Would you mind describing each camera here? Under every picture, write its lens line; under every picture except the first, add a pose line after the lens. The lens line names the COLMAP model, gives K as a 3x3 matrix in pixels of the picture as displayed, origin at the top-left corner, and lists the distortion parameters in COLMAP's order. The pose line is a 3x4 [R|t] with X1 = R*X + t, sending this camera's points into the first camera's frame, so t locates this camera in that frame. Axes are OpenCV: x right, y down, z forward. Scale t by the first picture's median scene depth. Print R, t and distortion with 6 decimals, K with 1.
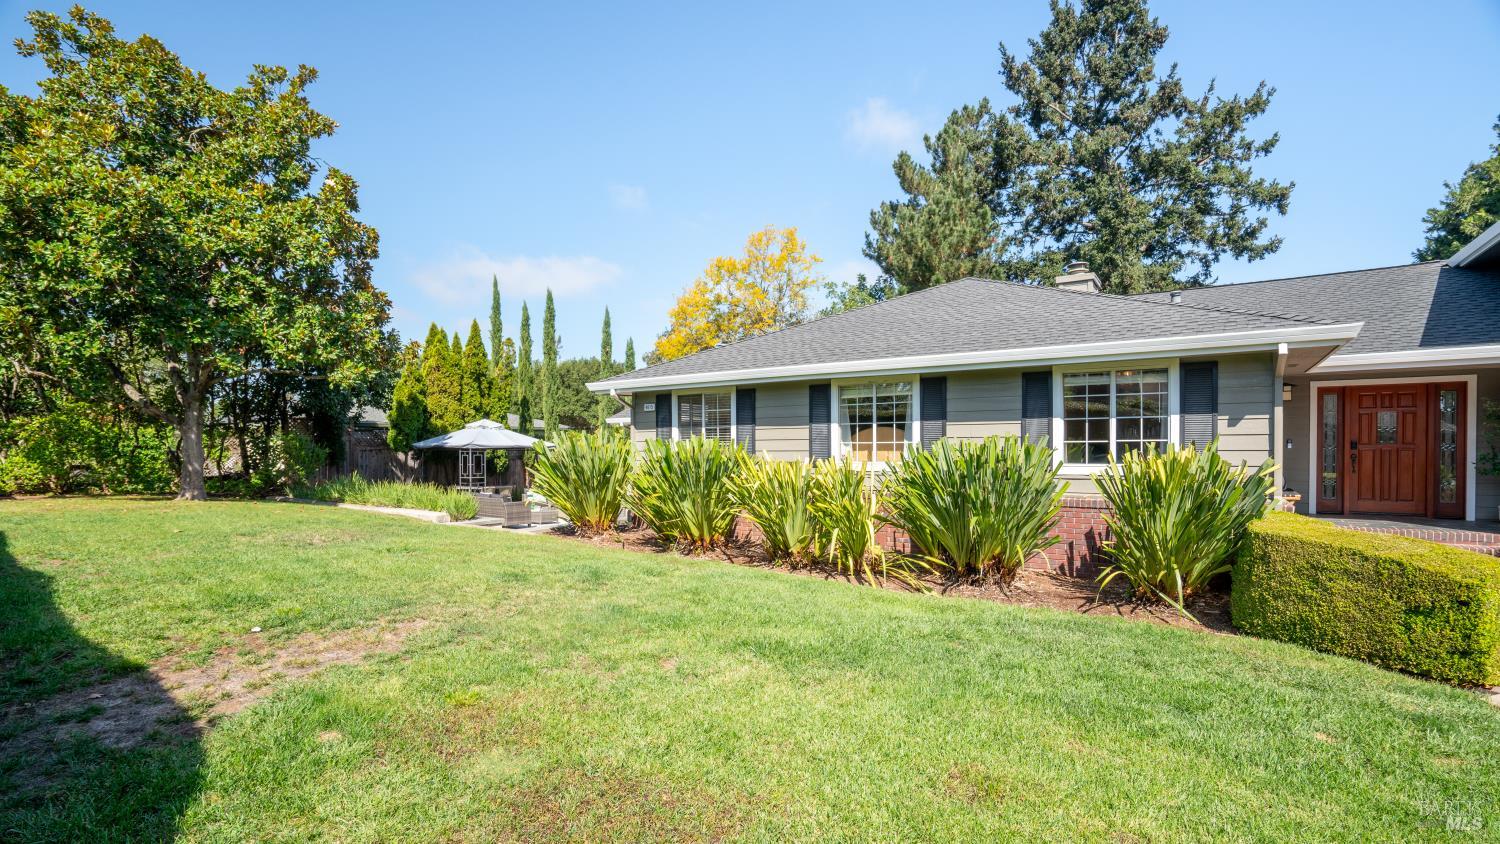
lens RADIAL K [[685.0, 0, 751.1], [0, 685.0, 451.2], [0, 0, 1]] dist [-0.053347, 0.015220]
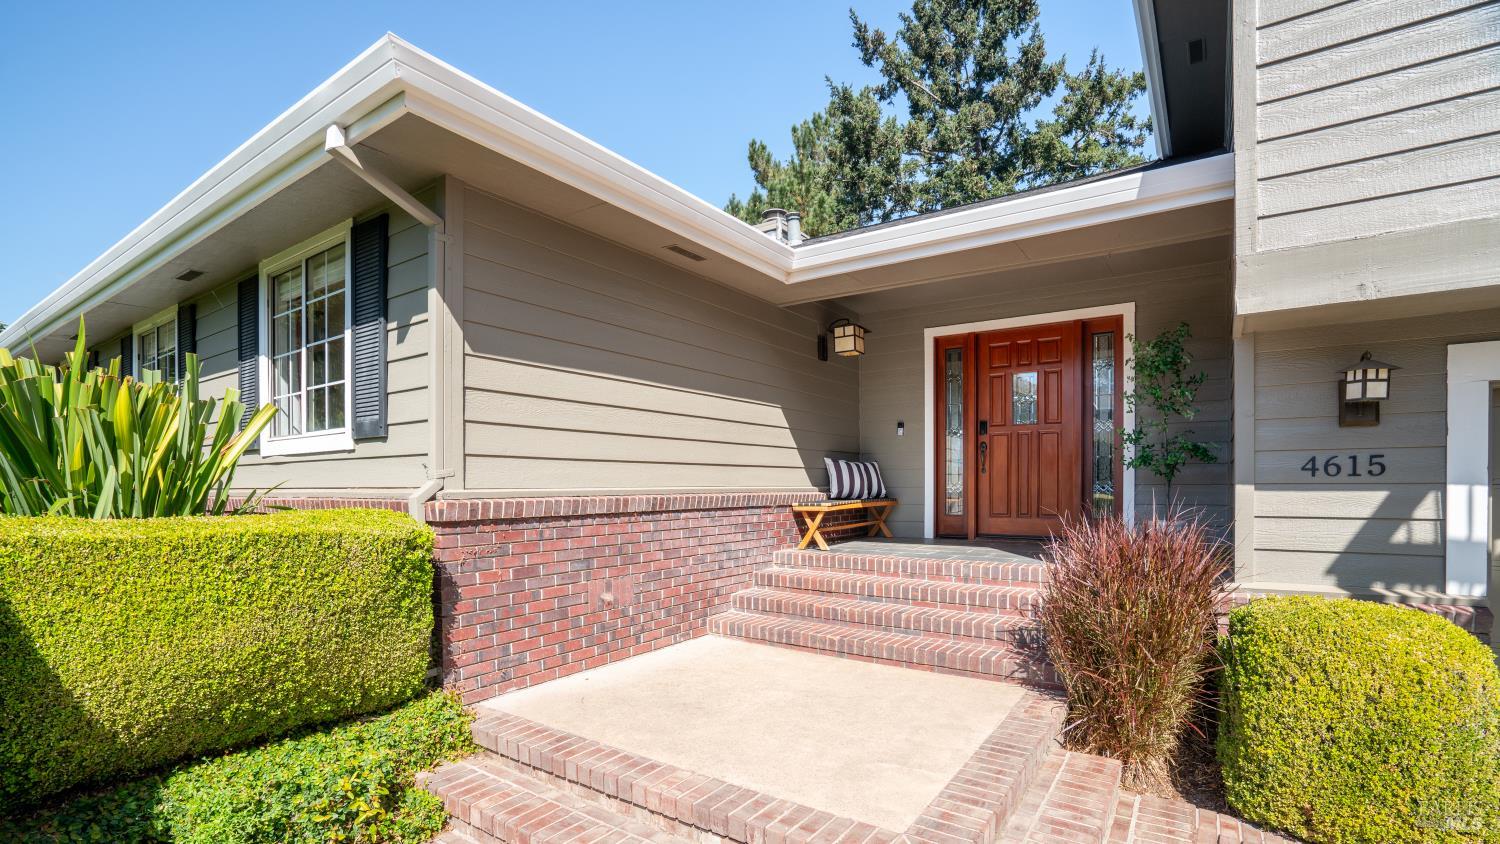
lens RADIAL K [[689.1, 0, 750.6], [0, 689.1, 483.8], [0, 0, 1]] dist [-0.036643, 0.000214]
pose [[0.999981, 0.001198, 0.005988, 0.467780], [-0.001141, 0.999955, -0.009461, 0.033708], [-0.005999, 0.009454, 0.999937, 0.243120]]
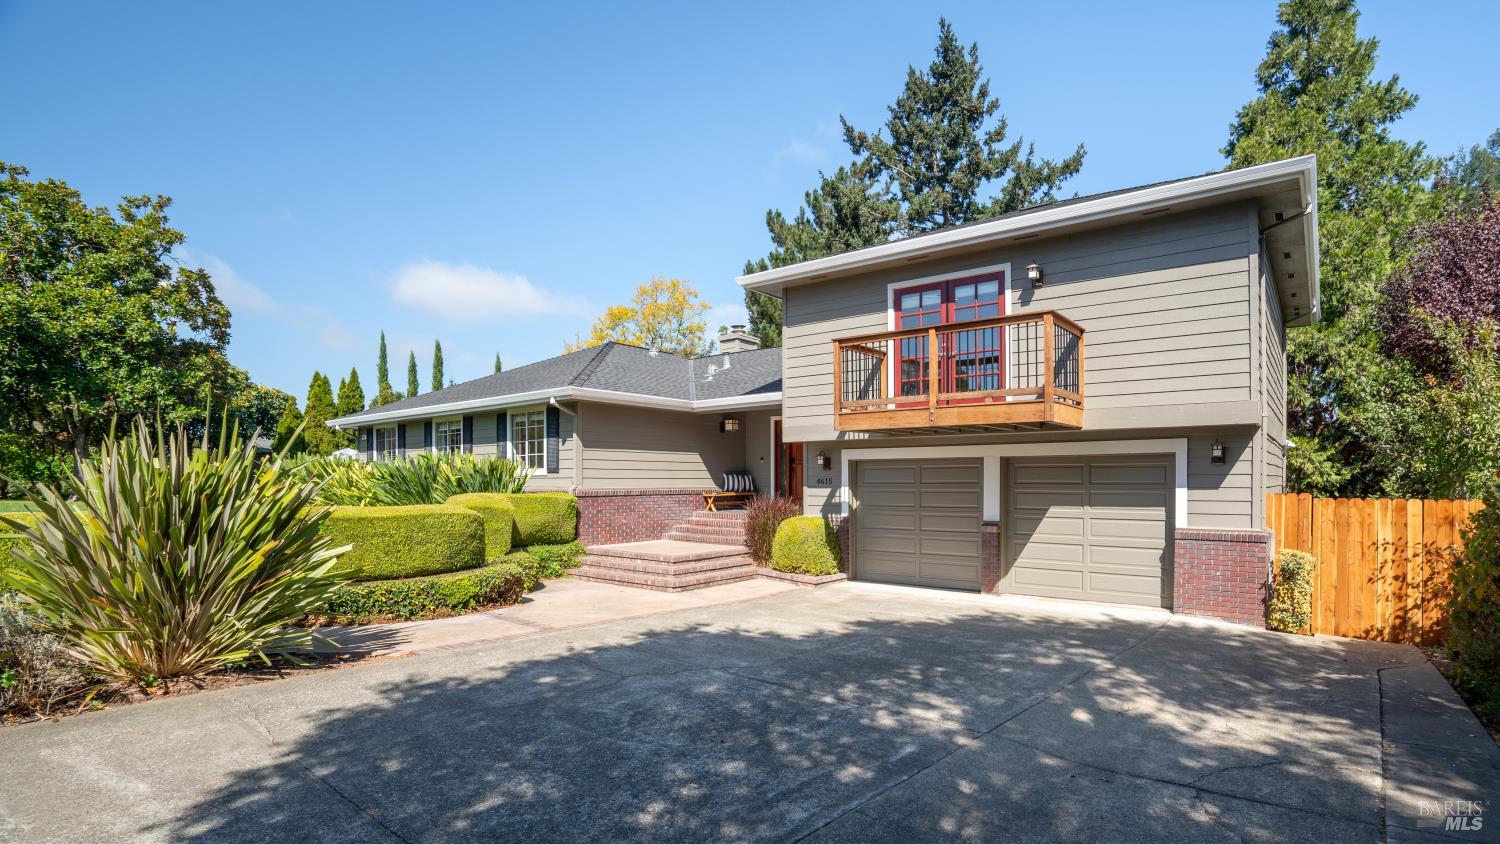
lens RADIAL K [[720.6, 0, 791.1], [0, 720.6, 481.0], [0, 0, 1]] dist [-0.064558, 0.023567]
pose [[0.999406, 0.002127, -0.034385, 0.653799], [-0.002431, 0.999958, -0.008819, 0.032686], [0.034365, 0.008897, 0.999370, -0.380836]]
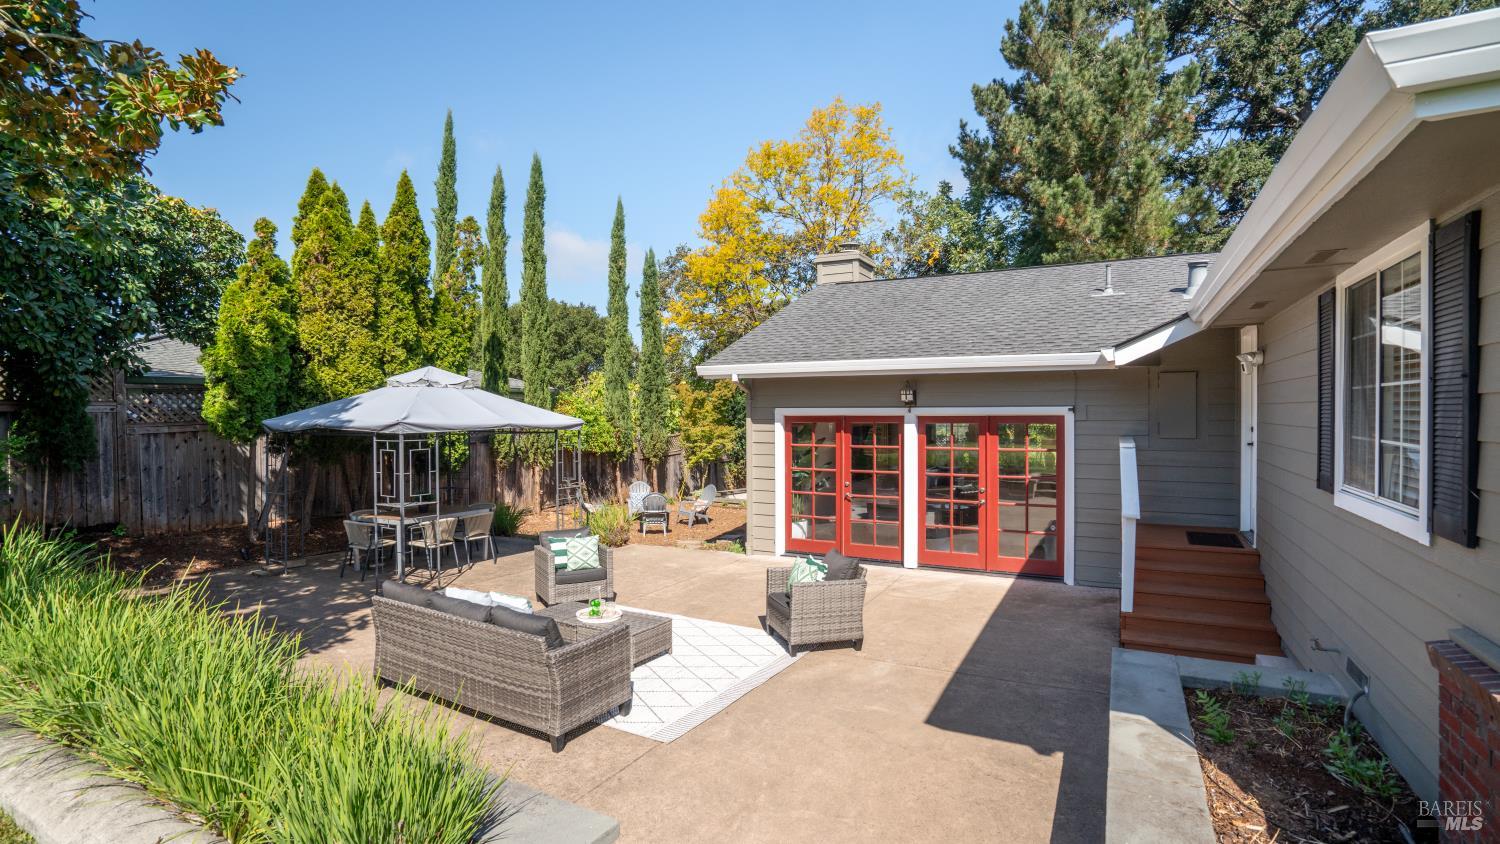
lens RADIAL K [[691.3, 0, 755.0], [0, 691.3, 413.5], [0, 0, 1]] dist [-0.033578, 0.000235]
pose [[0.994461, -0.002367, 0.105081, -0.304449], [0.002666, 0.999993, -0.002705, -0.018166], [-0.105074, 0.002970, 0.994460, 0.705185]]
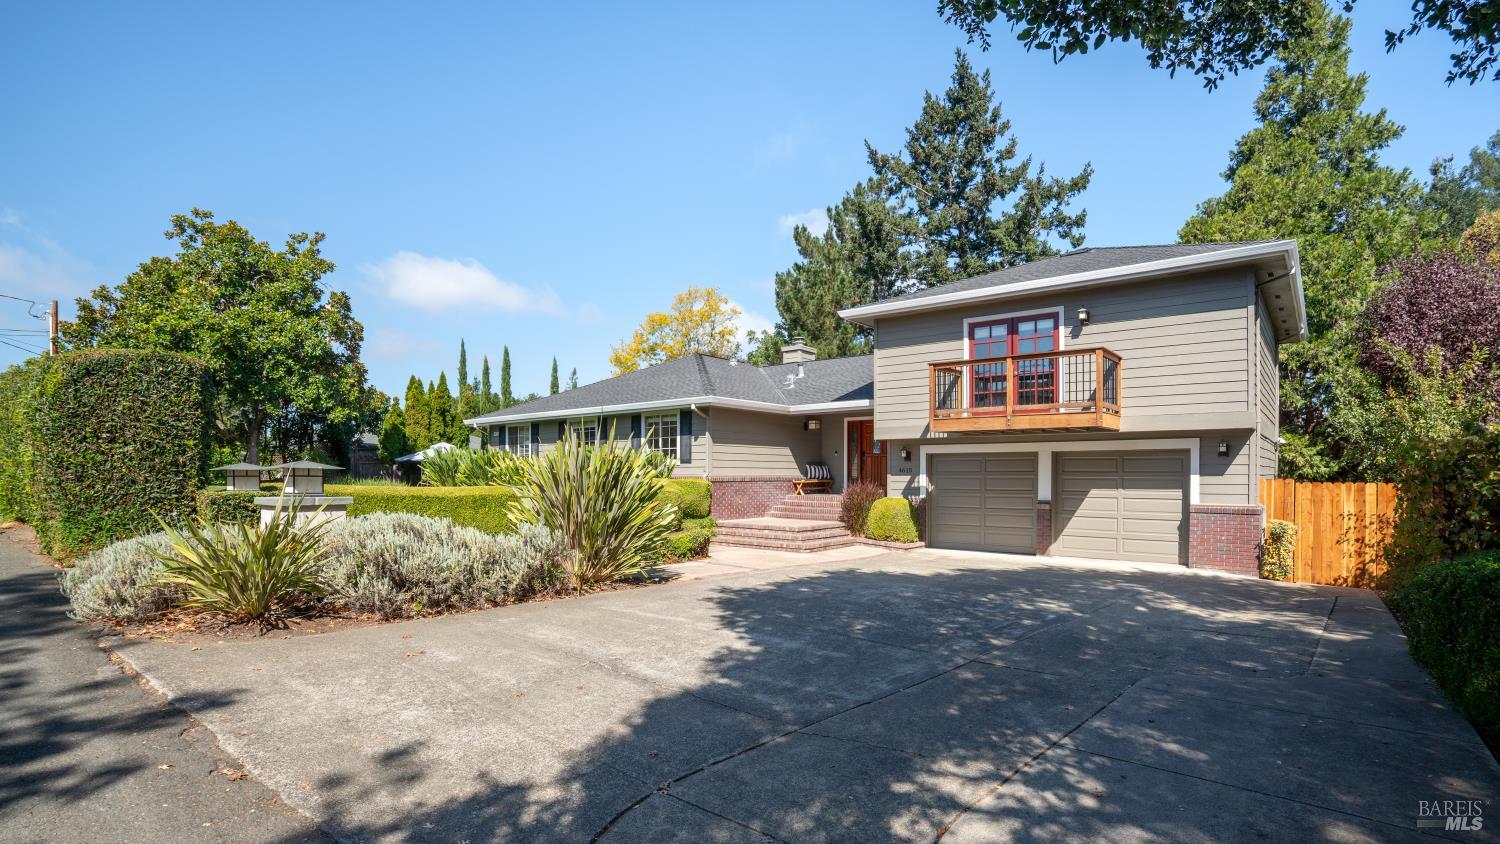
lens RADIAL K [[713.7, 0, 743.2], [0, 713.7, 474.2], [0, 0, 1]] dist [-0.059142, 0.019818]
pose [[0.996489, 0.004868, -0.083578, 0.511762], [-0.005601, 0.999948, -0.008538, 0.041859], [0.083532, 0.008976, 0.996465, -0.615644]]
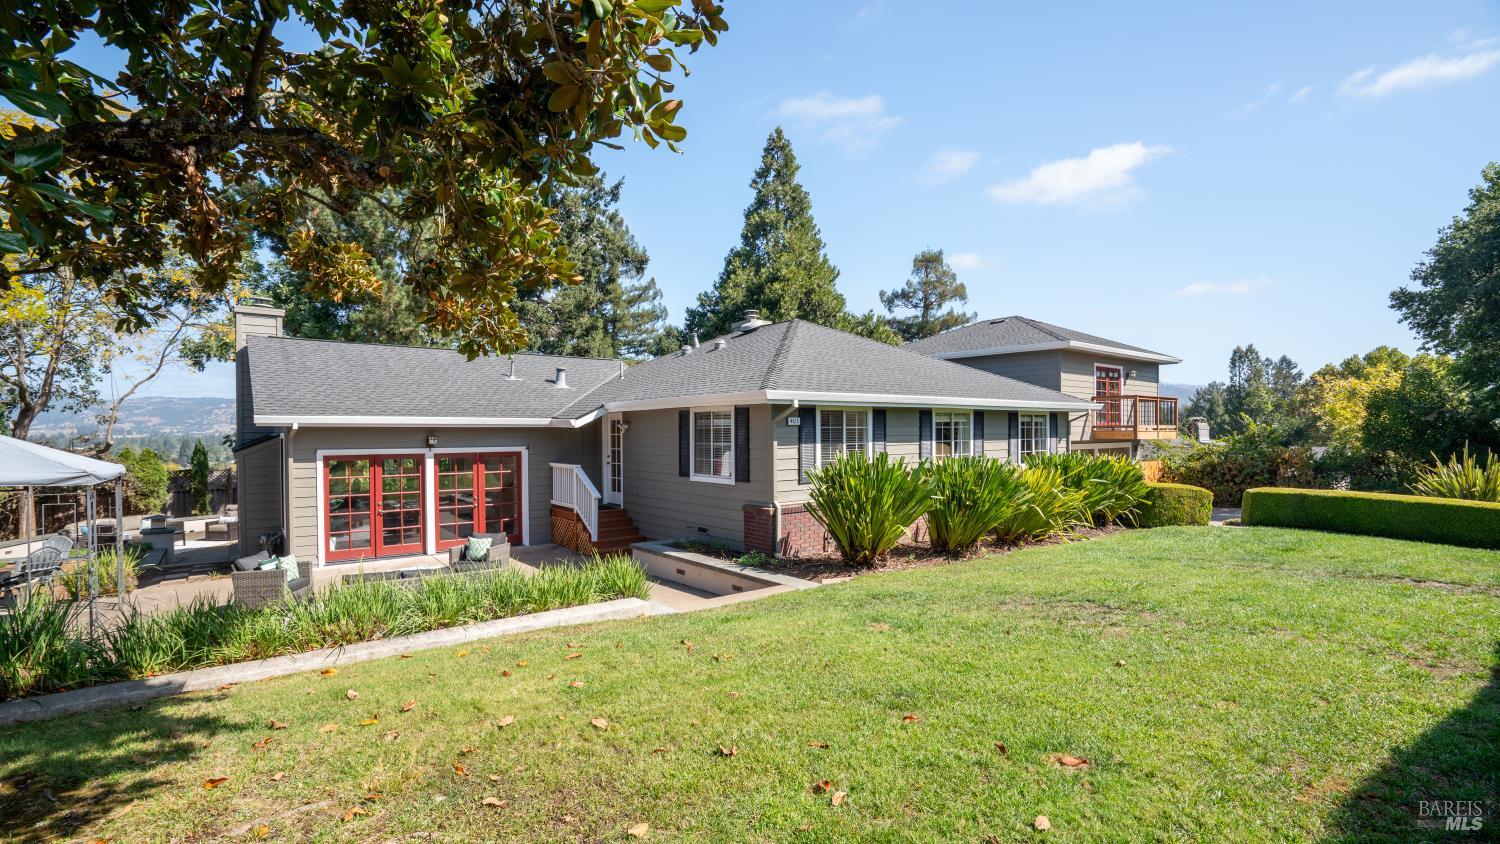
lens RADIAL K [[693.6, 0, 744.4], [0, 693.6, 435.2], [0, 0, 1]] dist [-0.066778, 0.024363]
pose [[0.304219, -0.003509, 0.952596, -0.826145], [0.010725, 0.999942, 0.000259, -0.036854], [-0.952542, 0.010137, 0.304239, 0.624069]]
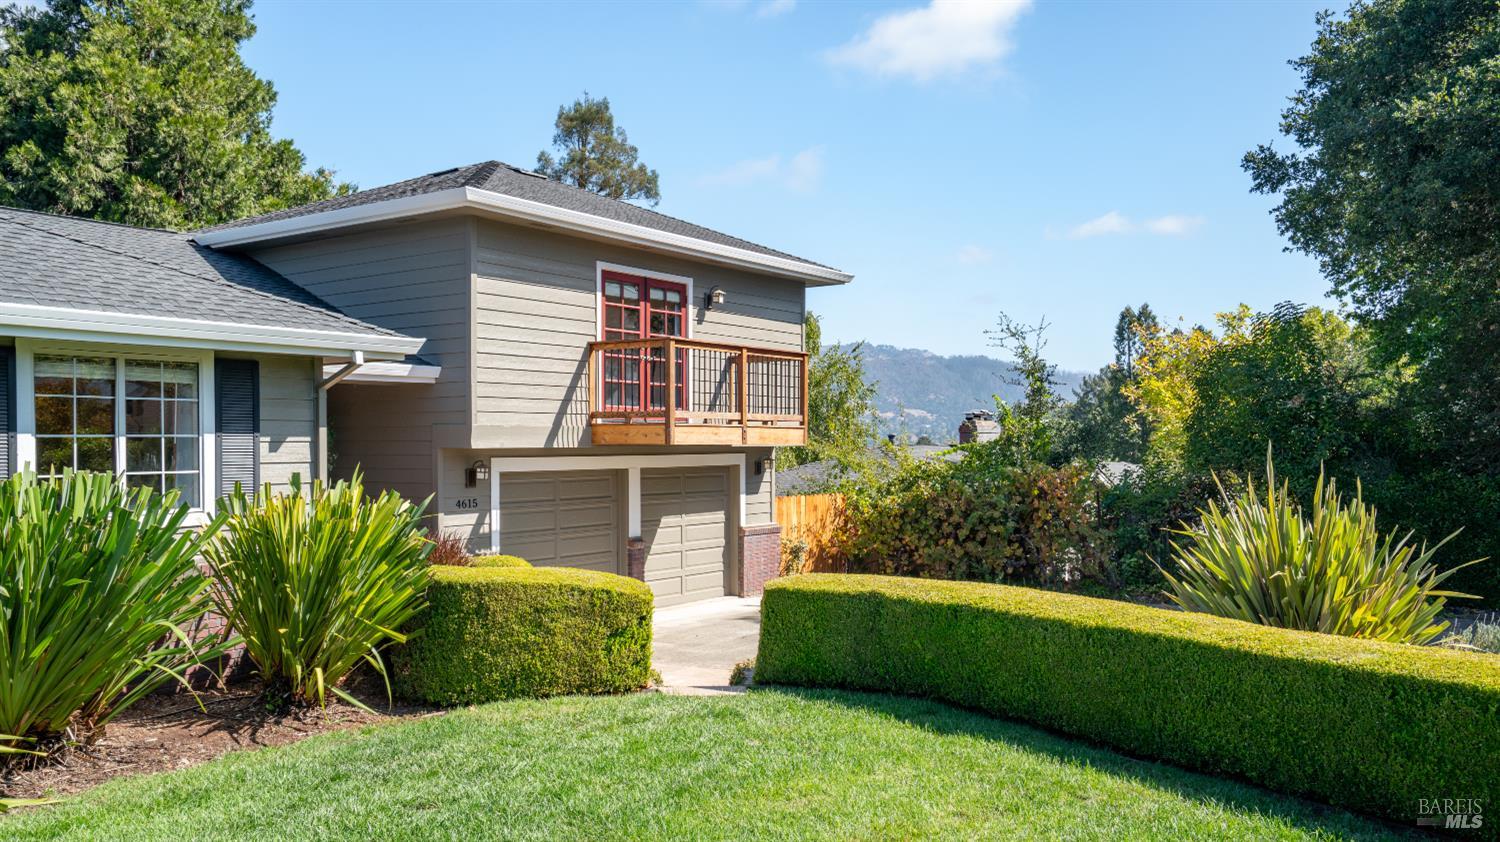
lens RADIAL K [[1168.4, 0, 747.1], [0, 1168.4, 447.5], [0, 0, 1]] dist [-0.000330, 0.000204]
pose [[0.016287, -0.001983, 0.999865, -0.267928], [0.008723, 0.999960, 0.001841, -0.019146], [-0.999829, 0.008692, 0.016303, 0.220645]]
